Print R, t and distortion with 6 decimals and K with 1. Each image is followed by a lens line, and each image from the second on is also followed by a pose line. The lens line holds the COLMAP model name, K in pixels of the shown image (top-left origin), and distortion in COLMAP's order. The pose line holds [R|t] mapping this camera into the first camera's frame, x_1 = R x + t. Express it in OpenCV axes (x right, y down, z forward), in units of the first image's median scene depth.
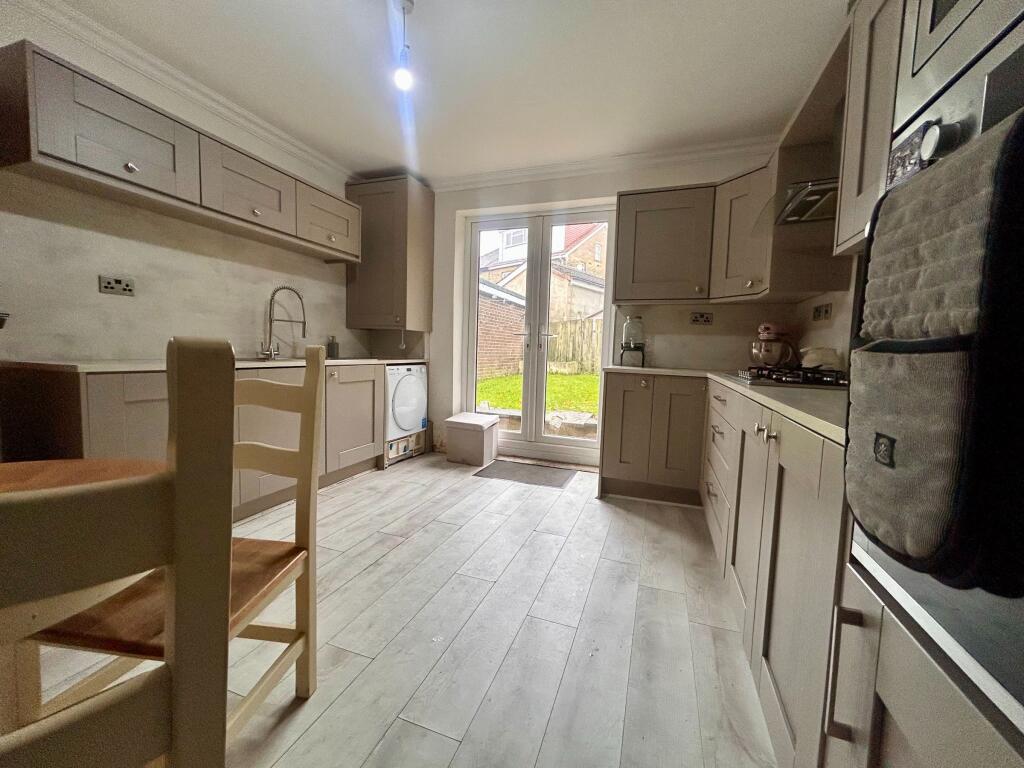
lens RADIAL K [[412.8, 0, 511.3], [0, 412.8, 382.2], [0, 0, 1]] dist [0.004101, 0.000263]
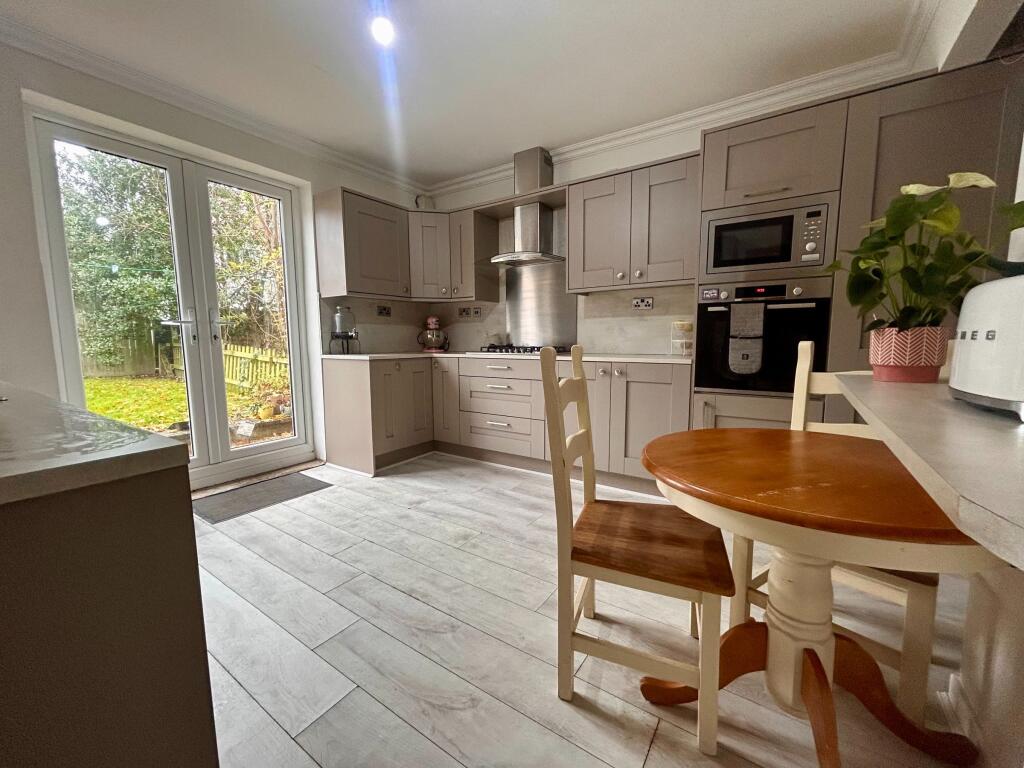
lens RADIAL K [[412.8, 0, 511.8], [0, 412.8, 382.2], [0, 0, 1]] dist [0.004101, 0.000263]
pose [[0.244650, -0.135770, 0.960059, -0.663918], [0.090559, 0.989019, 0.116789, -0.054875], [-0.965373, 0.058370, 0.254259, 0.337313]]
